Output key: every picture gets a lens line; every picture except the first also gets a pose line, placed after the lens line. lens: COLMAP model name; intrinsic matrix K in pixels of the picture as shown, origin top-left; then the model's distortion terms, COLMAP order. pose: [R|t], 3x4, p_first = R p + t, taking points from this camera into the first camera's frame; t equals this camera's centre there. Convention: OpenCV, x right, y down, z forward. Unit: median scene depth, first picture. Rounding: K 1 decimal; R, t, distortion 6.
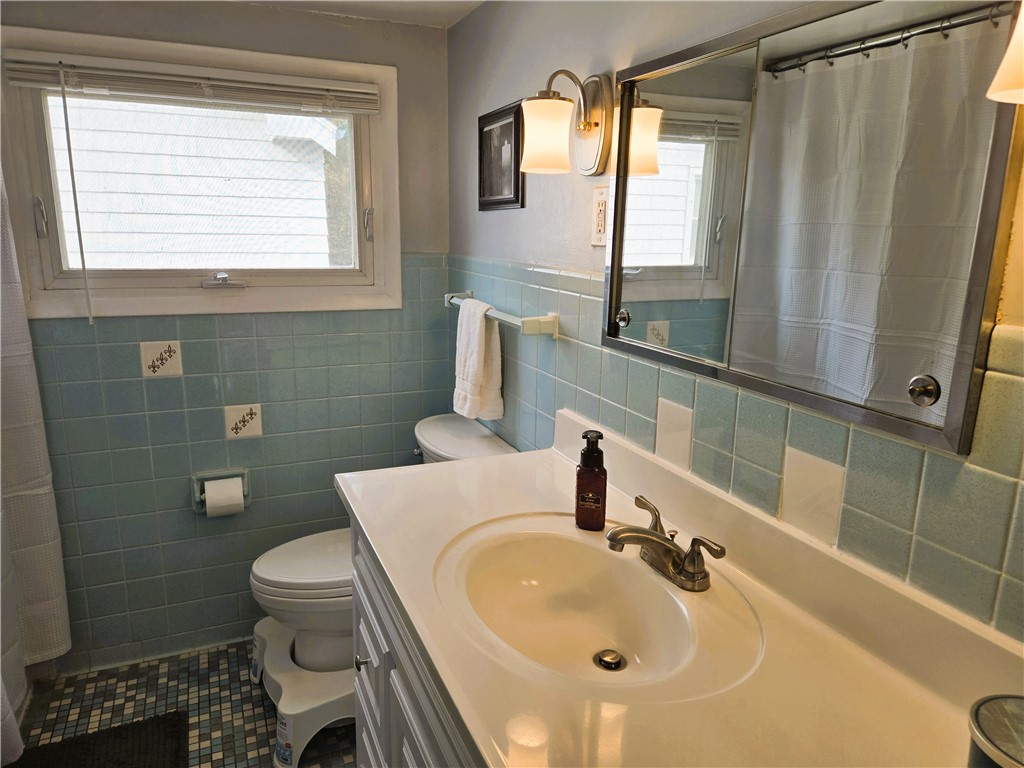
lens RADIAL K [[704.4, 0, 508.4], [0, 704.4, 402.1], [0, 0, 1]] dist [0.090236, -0.075548]
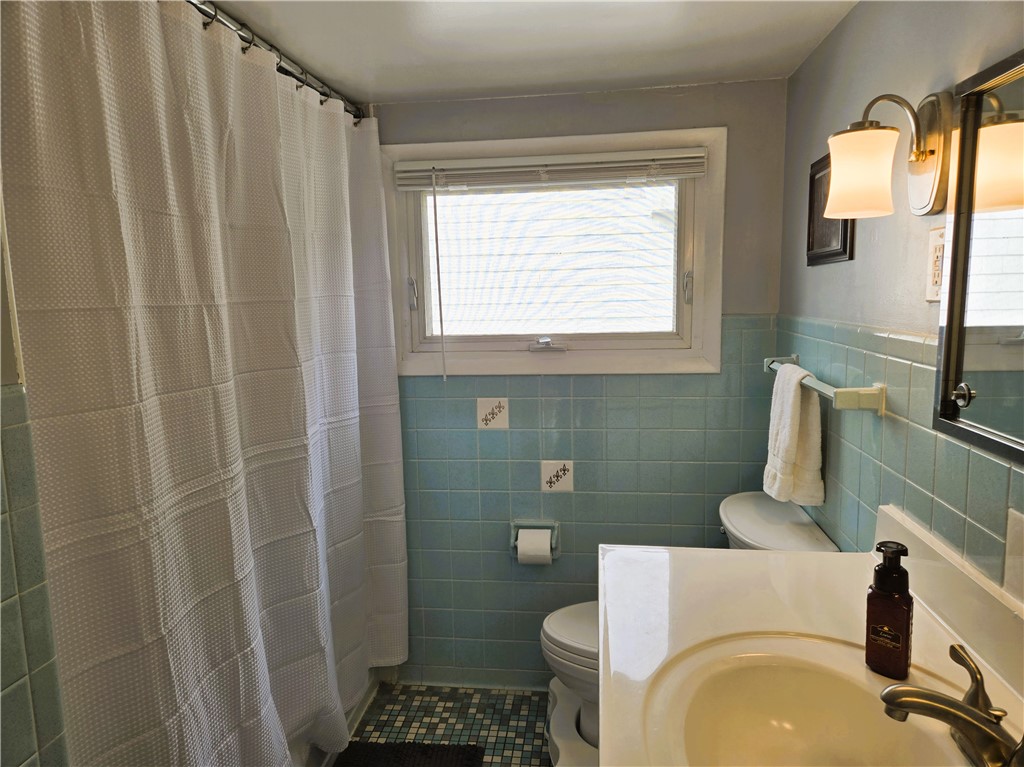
lens RADIAL K [[691.6, 0, 506.6], [0, 691.6, 393.9], [0, 0, 1]] dist [0.090218, -0.079661]
pose [[0.865267, 0.040431, -0.499679, 0.080692], [-0.087741, 0.993571, -0.071542, -0.016171], [0.493574, 0.105745, 0.863251, 0.076802]]
